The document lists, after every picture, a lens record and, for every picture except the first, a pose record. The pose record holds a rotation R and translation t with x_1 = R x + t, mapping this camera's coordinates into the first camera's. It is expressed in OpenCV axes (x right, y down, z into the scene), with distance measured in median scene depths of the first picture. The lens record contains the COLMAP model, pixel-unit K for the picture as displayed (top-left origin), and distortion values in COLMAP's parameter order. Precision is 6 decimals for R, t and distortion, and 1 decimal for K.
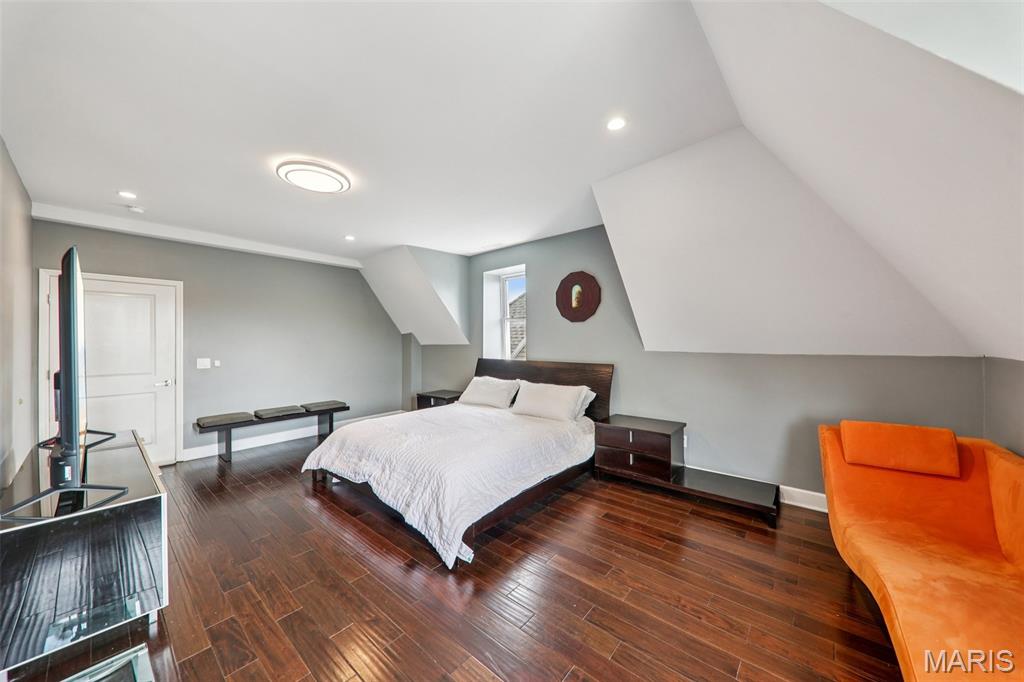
lens RADIAL K [[356.1, 0, 507.4], [0, 356.1, 338.3], [0, 0, 1]] dist [0.010457, -0.000088]
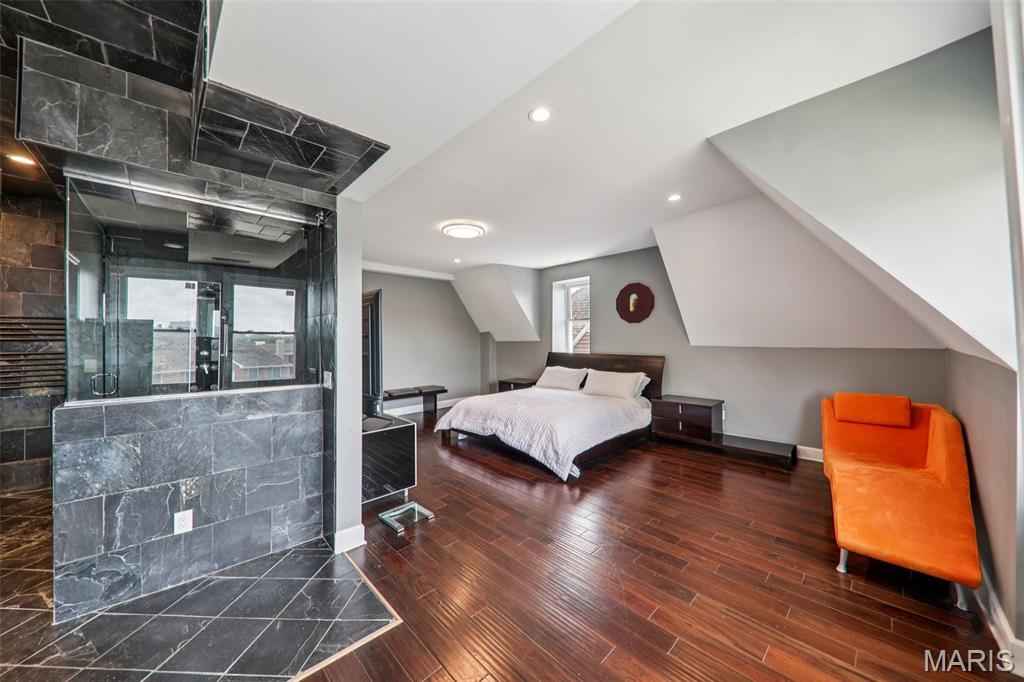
lens RADIAL K [[356.1, 0, 507.4], [0, 356.1, 338.3], [0, 0, 1]] dist [0.010457, -0.000088]
pose [[0.995584, -0.002638, -0.093833, -0.158721], [0.003461, 0.999957, 0.008602, -0.003710], [0.093807, -0.008889, 0.995551, -0.359591]]
